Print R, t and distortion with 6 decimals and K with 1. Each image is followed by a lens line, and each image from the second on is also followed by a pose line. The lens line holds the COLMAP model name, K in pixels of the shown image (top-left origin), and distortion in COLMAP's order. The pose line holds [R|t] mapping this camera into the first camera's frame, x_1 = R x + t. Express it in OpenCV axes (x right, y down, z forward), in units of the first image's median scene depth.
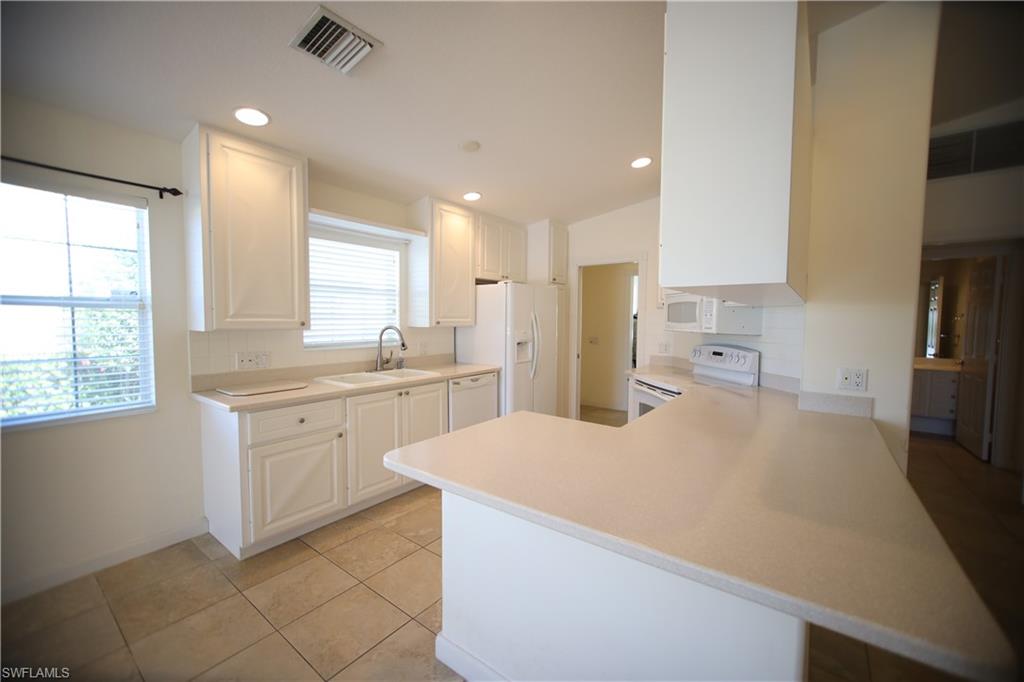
lens RADIAL K [[410.0, 0, 512.0], [0, 410.0, 341.0], [0, 0, 1]] dist [-0.002359, 0.000179]
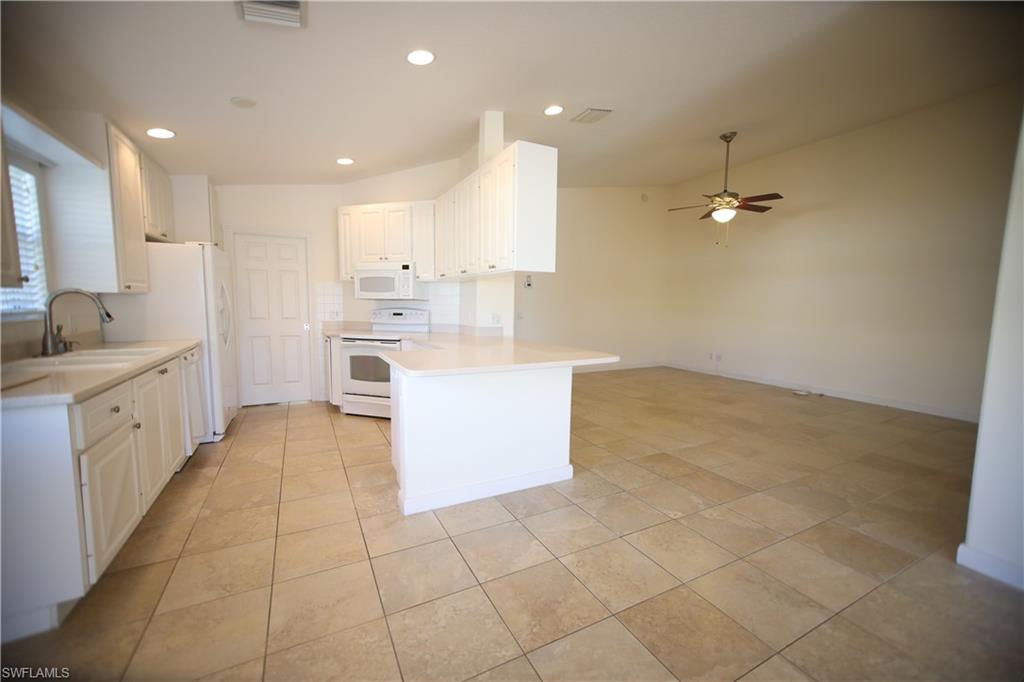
lens RADIAL K [[410.0, 0, 512.0], [0, 410.0, 341.0], [0, 0, 1]] dist [-0.002359, 0.000179]
pose [[0.426908, -0.087918, 0.900011, -0.779800], [0.042138, 0.996116, 0.077319, 0.037494], [-0.903313, 0.004916, 0.428954, 0.022786]]
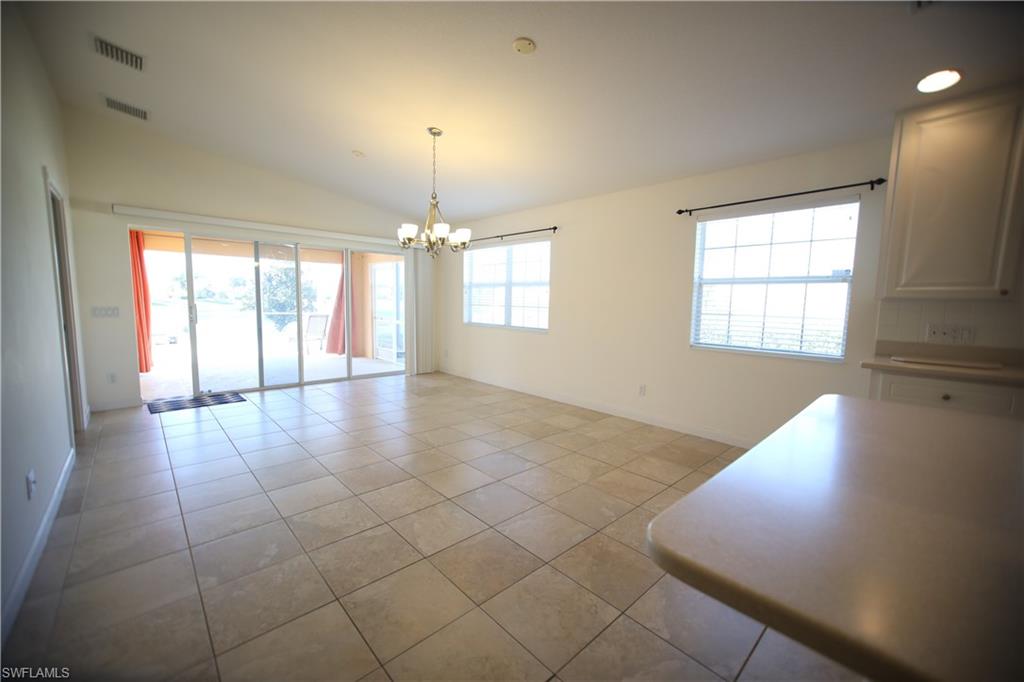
lens RADIAL K [[410.0, 0, 512.0], [0, 410.0, 341.0], [0, 0, 1]] dist [-0.002359, 0.000179]
pose [[-0.178644, 0.084431, -0.980285, 0.491399], [-0.072775, 0.992449, 0.098741, 0.046185], [0.981219, 0.088980, -0.171150, 0.179928]]
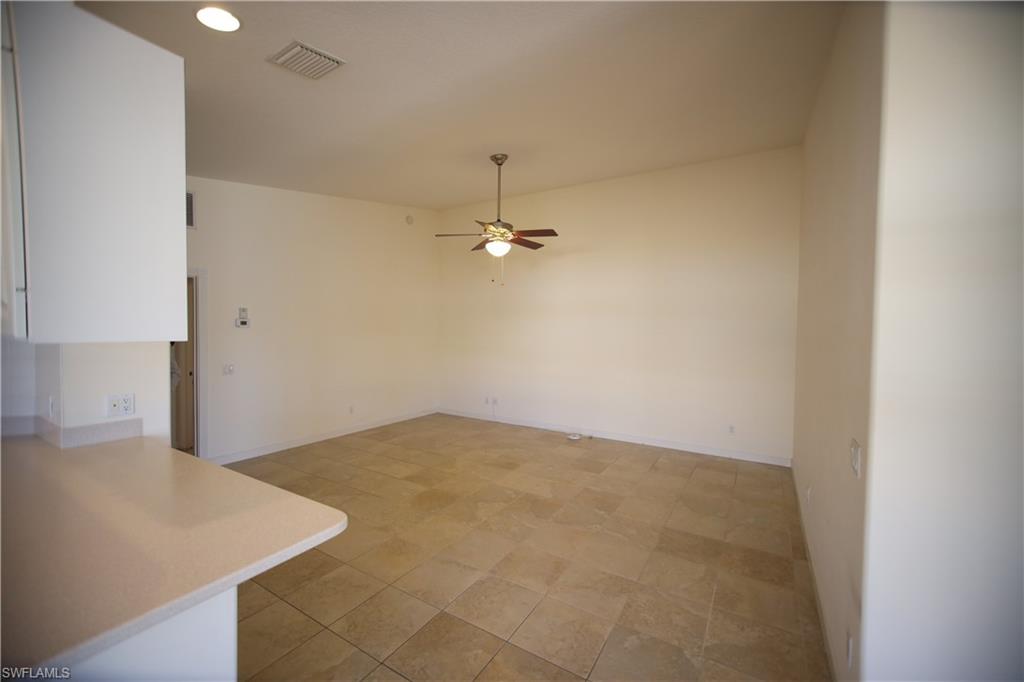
lens RADIAL K [[418.0, 0, 512.0], [0, 418.0, 341.0], [0, 0, 1]] dist [0.001075, 0.000257]
pose [[-0.091956, -0.038077, 0.995035, -0.263619], [0.043348, 0.998168, 0.042202, -0.056716], [-0.994819, 0.047013, -0.090137, 0.059311]]
